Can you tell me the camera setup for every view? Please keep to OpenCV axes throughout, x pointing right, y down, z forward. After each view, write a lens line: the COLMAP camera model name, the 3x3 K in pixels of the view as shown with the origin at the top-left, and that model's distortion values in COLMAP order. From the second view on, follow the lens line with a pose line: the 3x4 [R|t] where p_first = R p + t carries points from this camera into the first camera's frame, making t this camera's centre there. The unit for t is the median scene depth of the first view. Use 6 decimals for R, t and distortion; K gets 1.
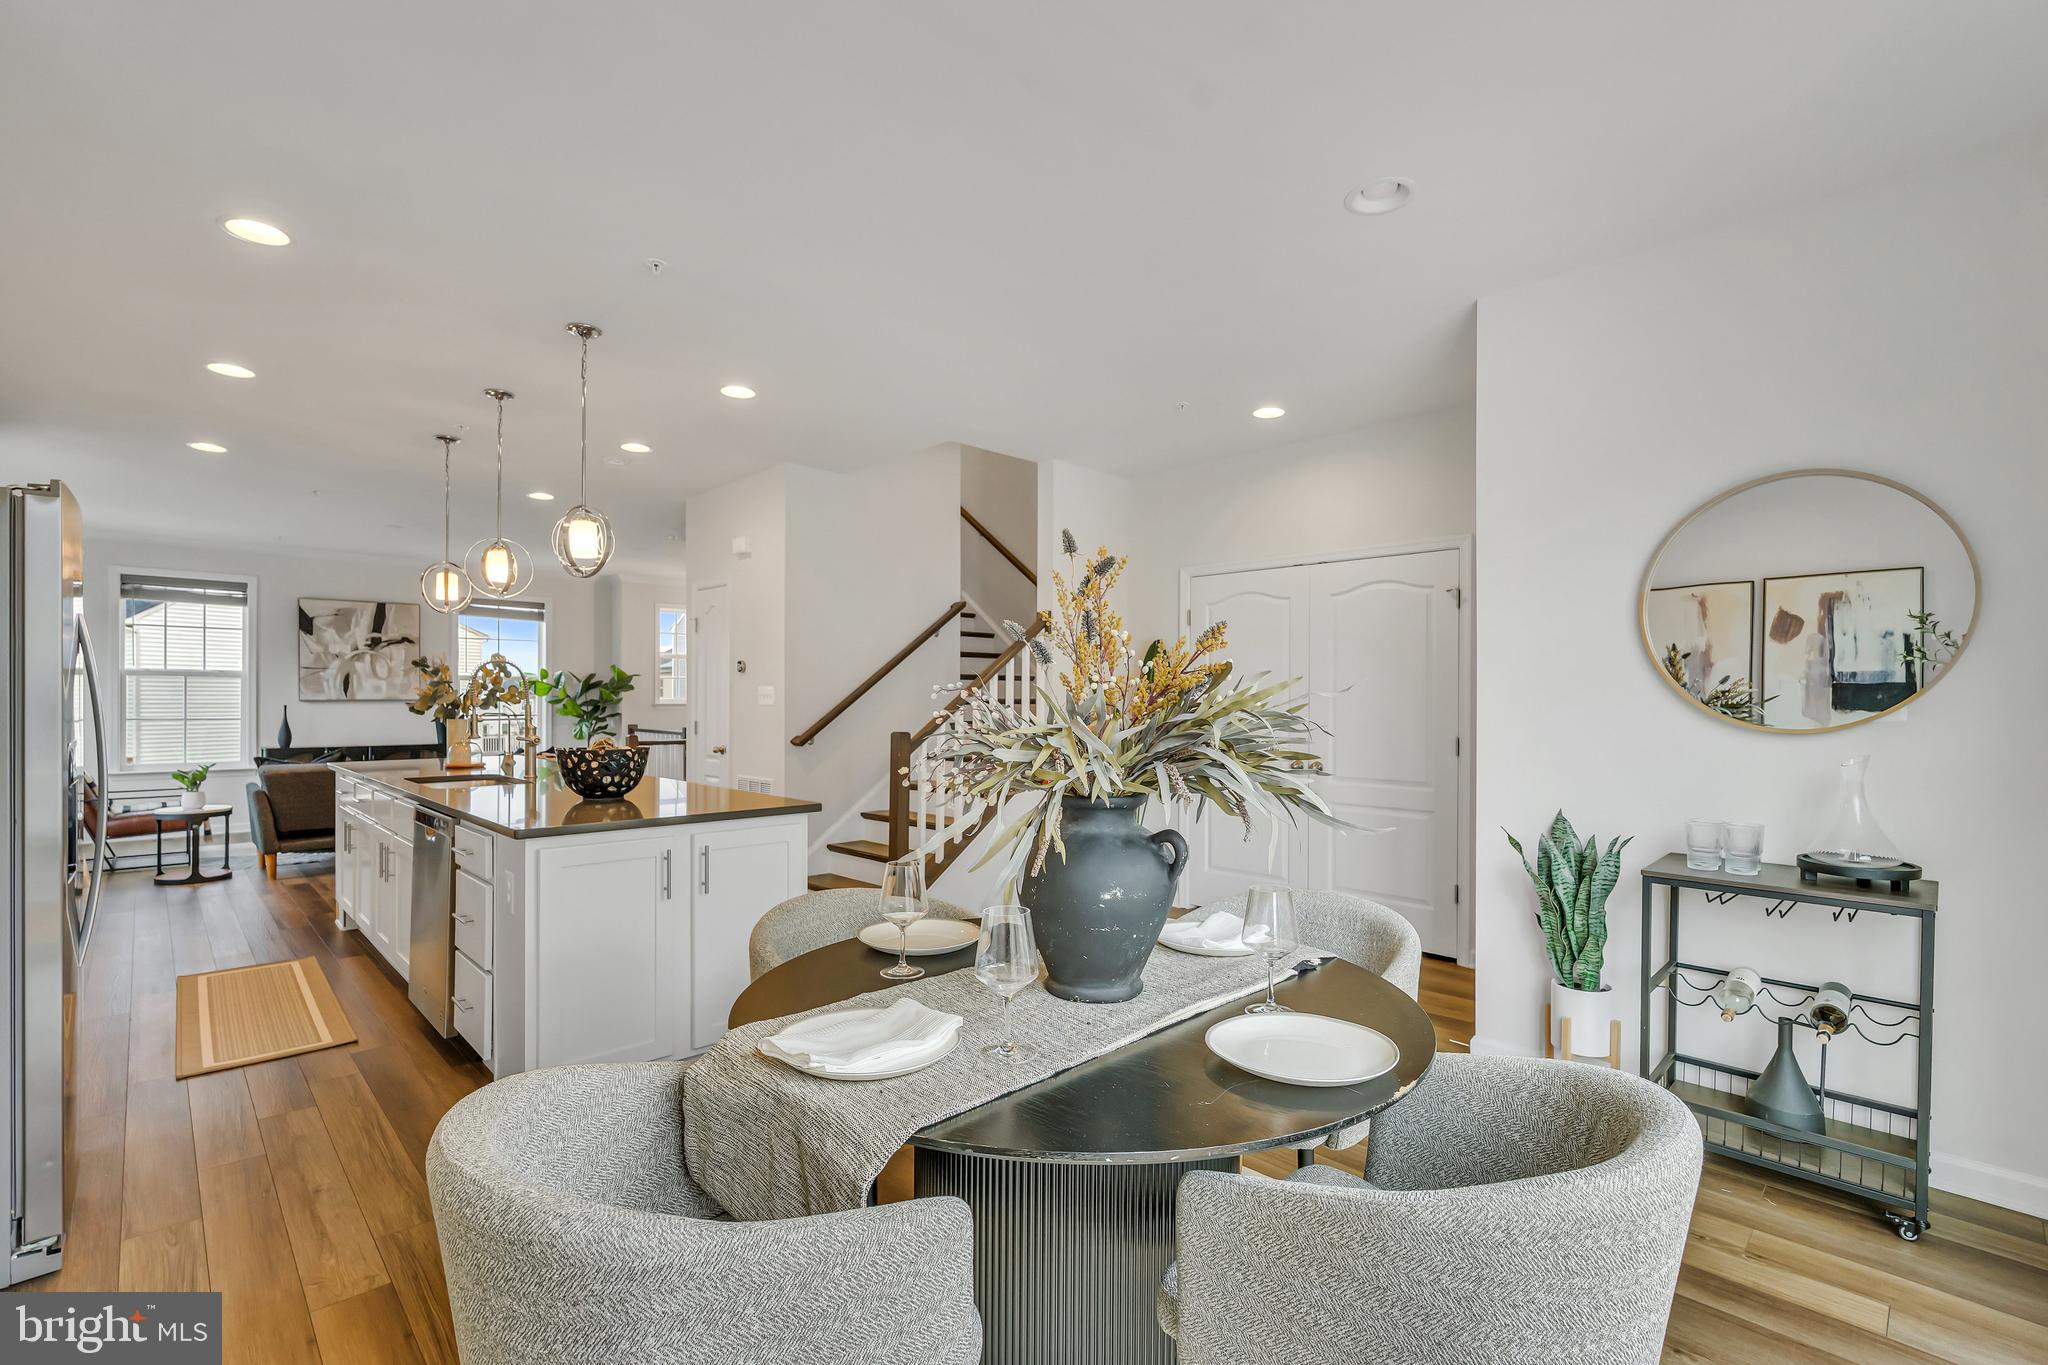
lens RADIAL K [[897.8, 0, 1028.2], [0, 897.8, 702.1], [0, 0, 1]] dist [-0.002243, -0.000341]
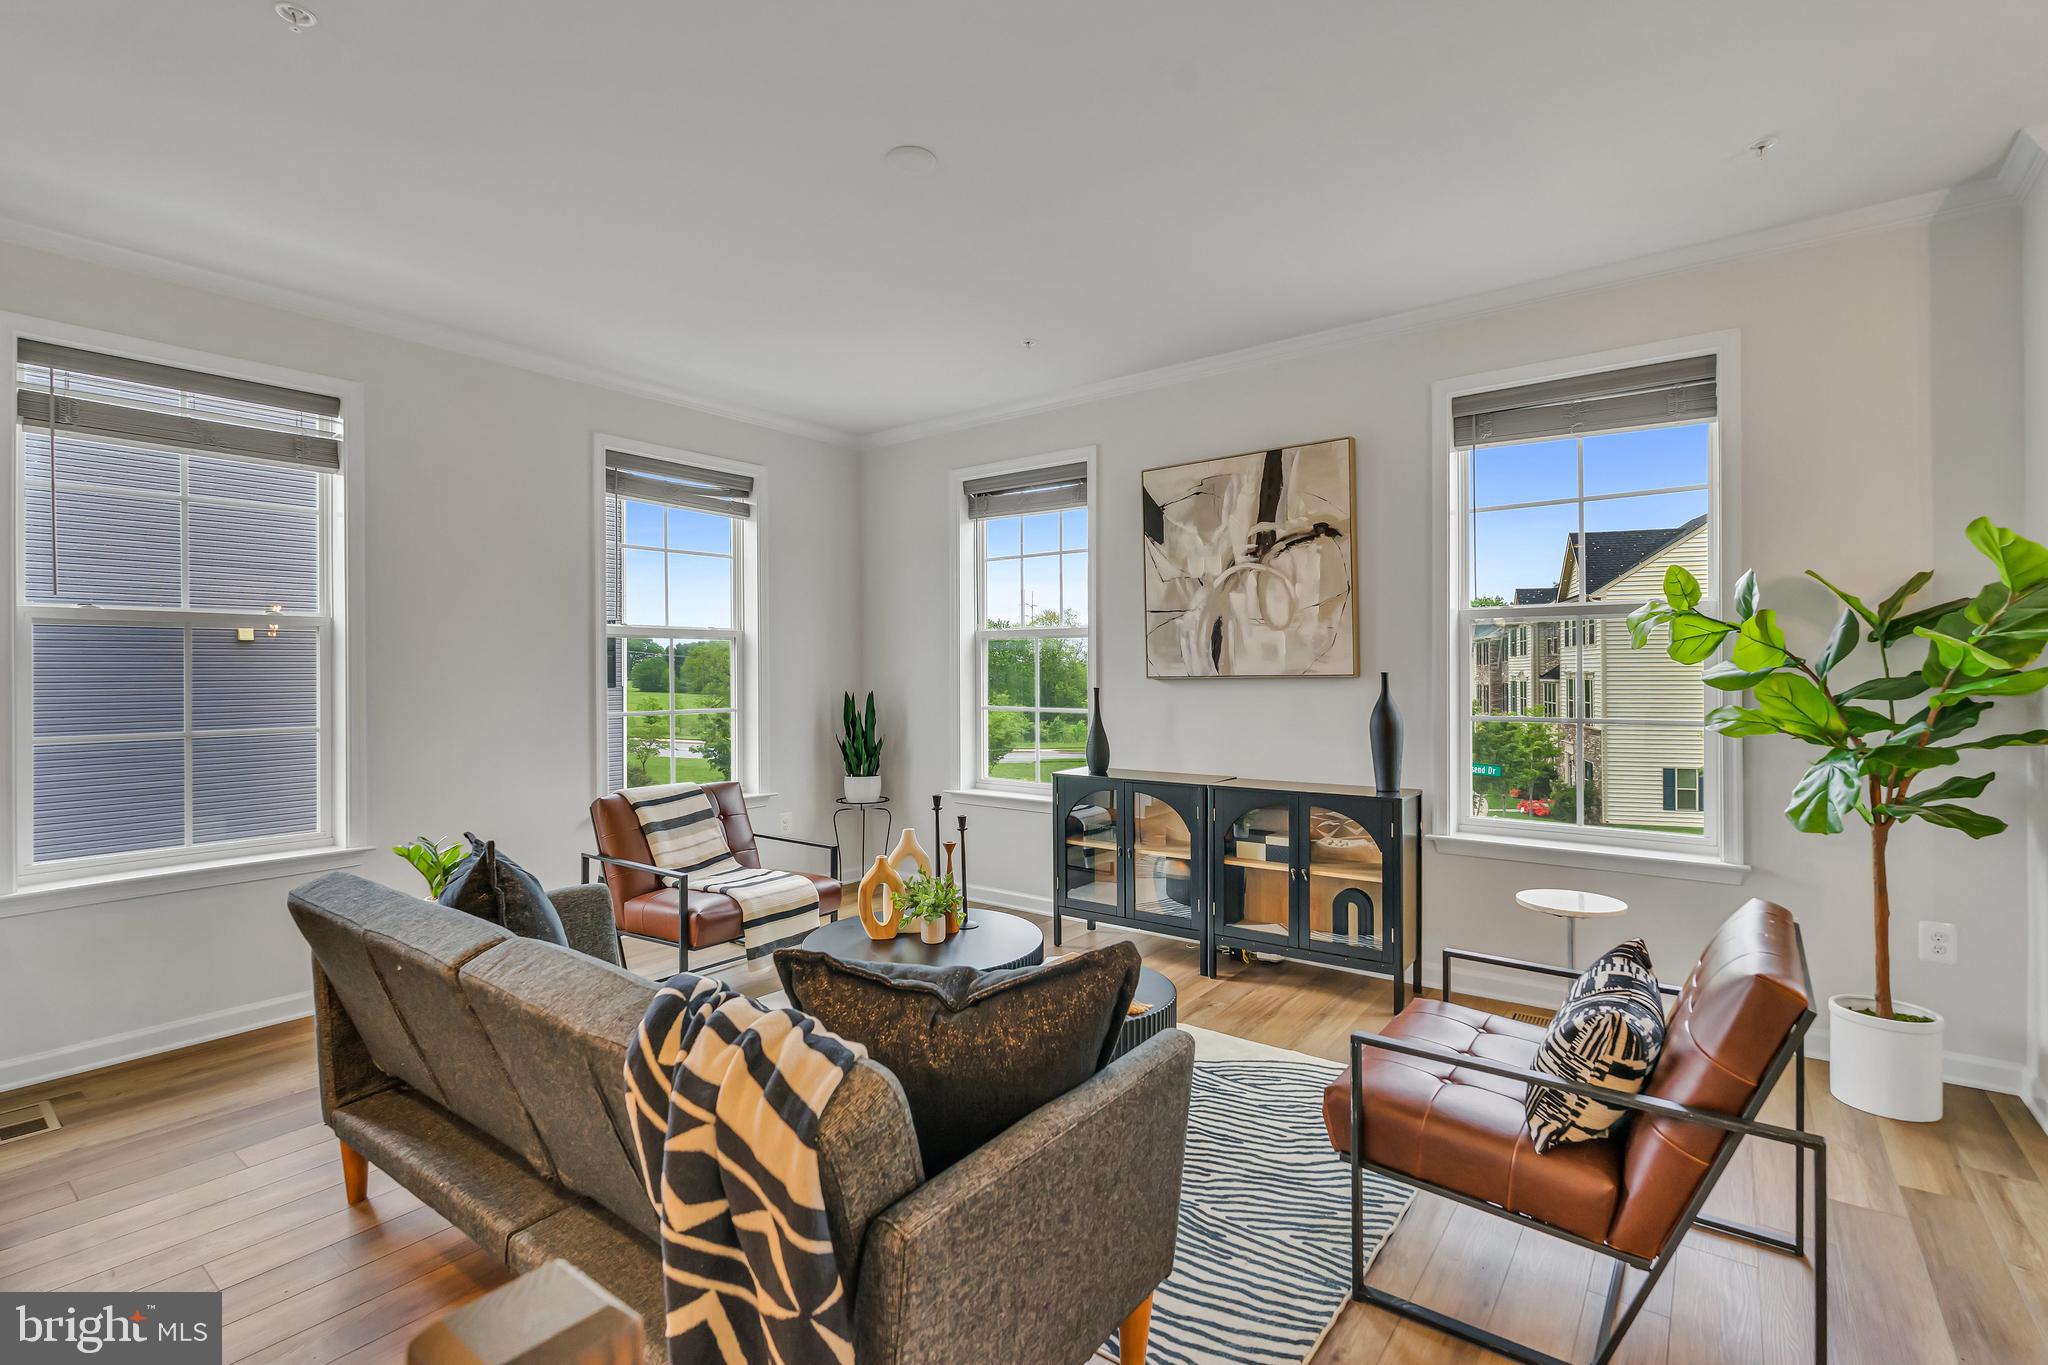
lens RADIAL K [[932.9, 0, 1017.4], [0, 932.9, 669.0], [0, 0, 1]] dist [-0.003360, -0.000274]
pose [[0.148343, -0.003801, -0.988929, -0.362974], [0.007451, 0.999969, -0.002725, -0.006948], [0.988908, -0.006964, 0.148367, 0.985420]]
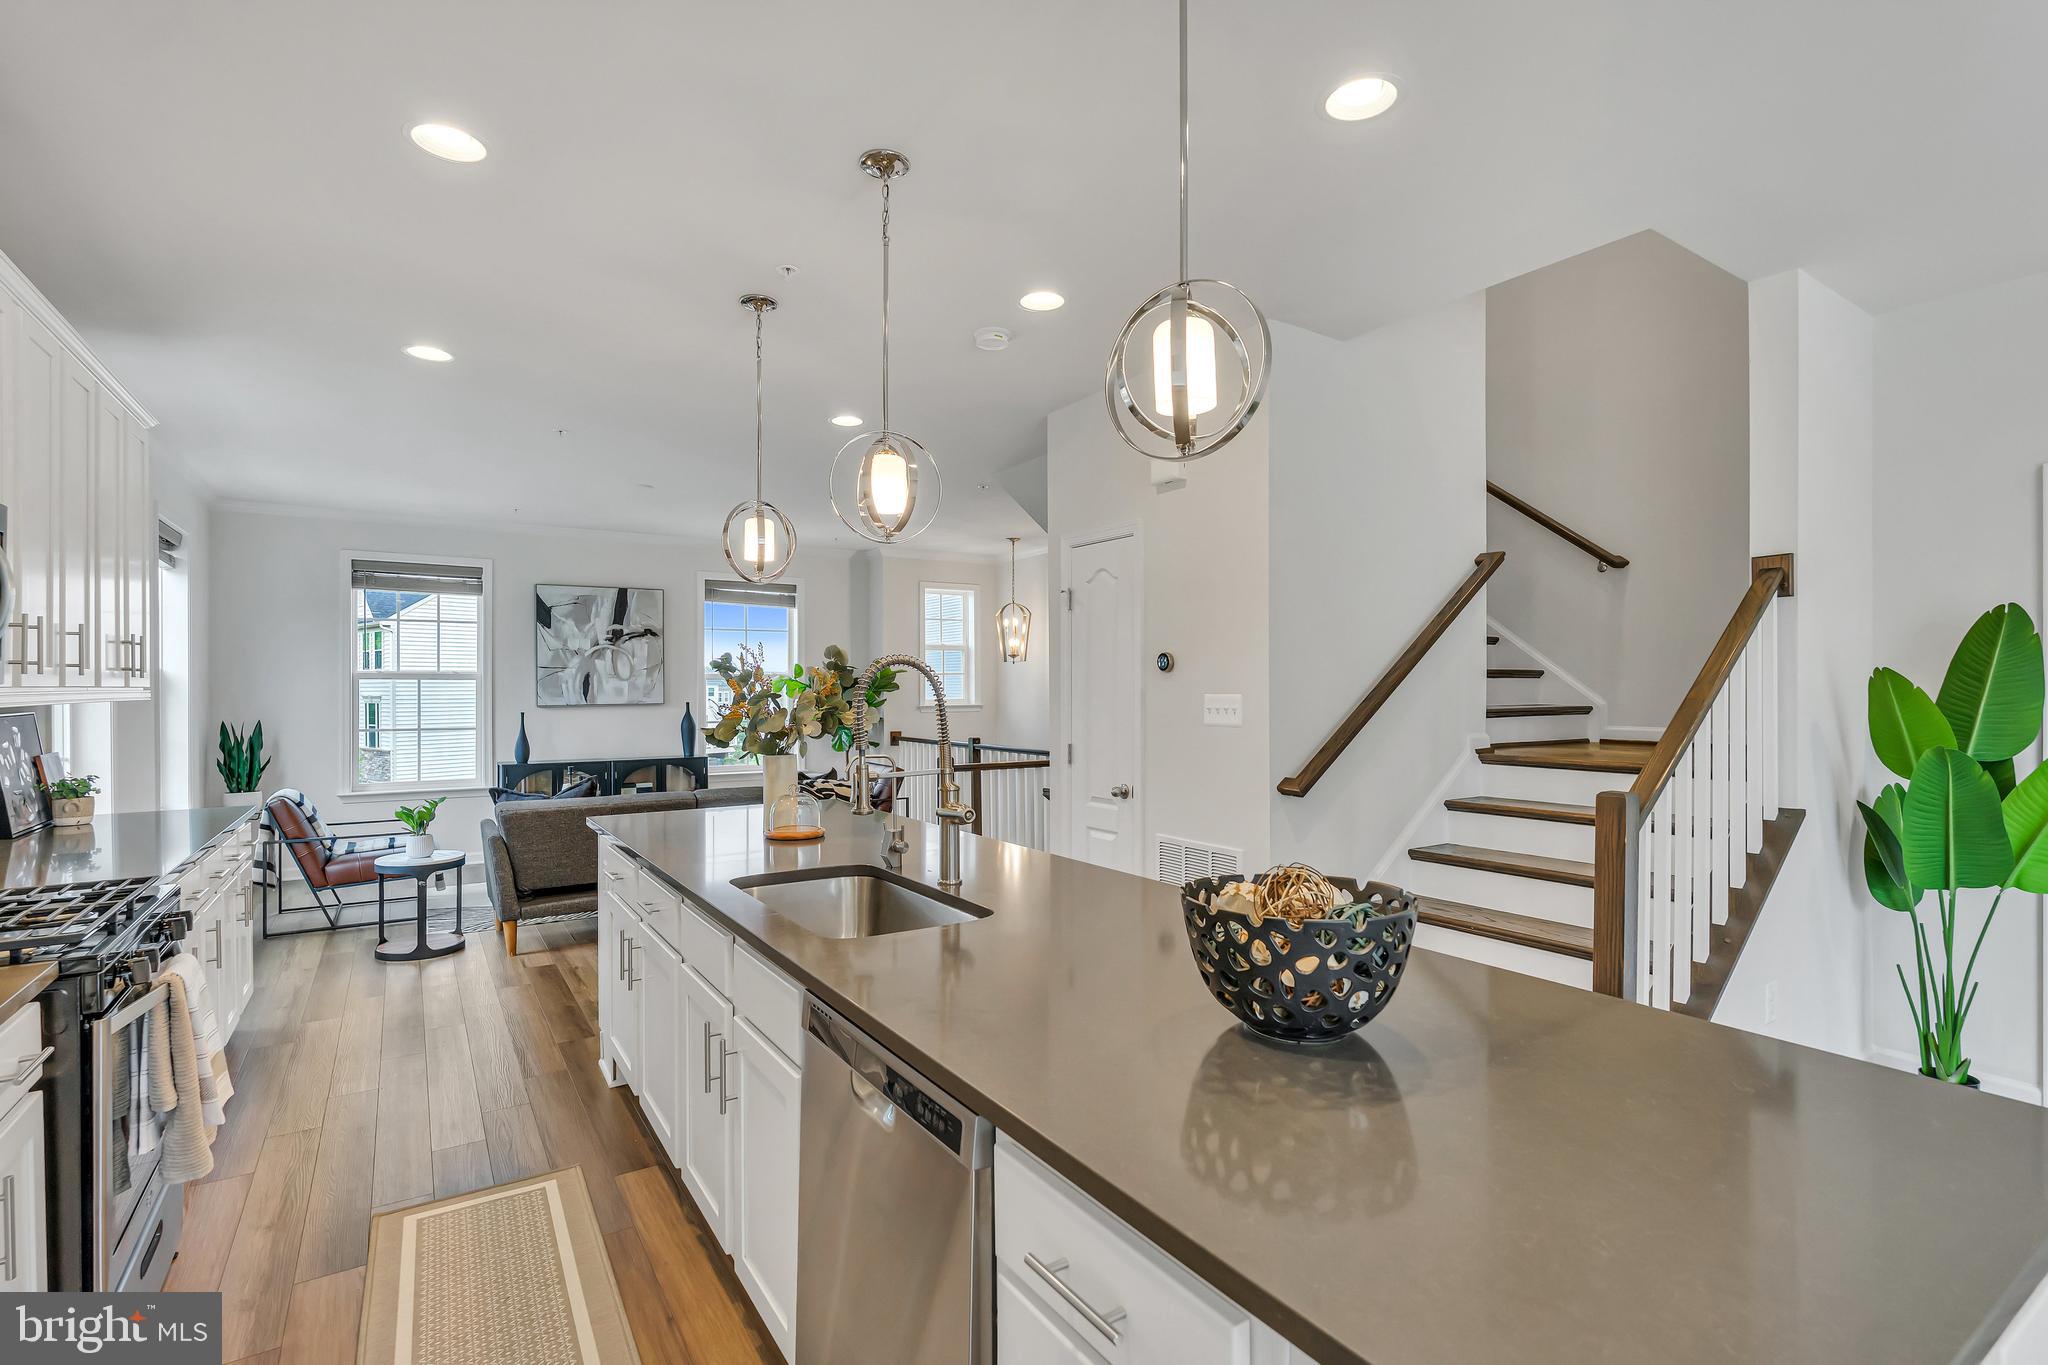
lens RADIAL K [[929.1, 0, 1019.3], [0, 929.1, 687.5], [0, 0, 1]] dist [-0.000927, -0.000251]
pose [[0.981090, -0.006220, -0.193452, -0.234869], [0.005584, 0.999977, -0.003833, -0.015817], [0.193471, 0.002681, 0.981102, 0.272686]]
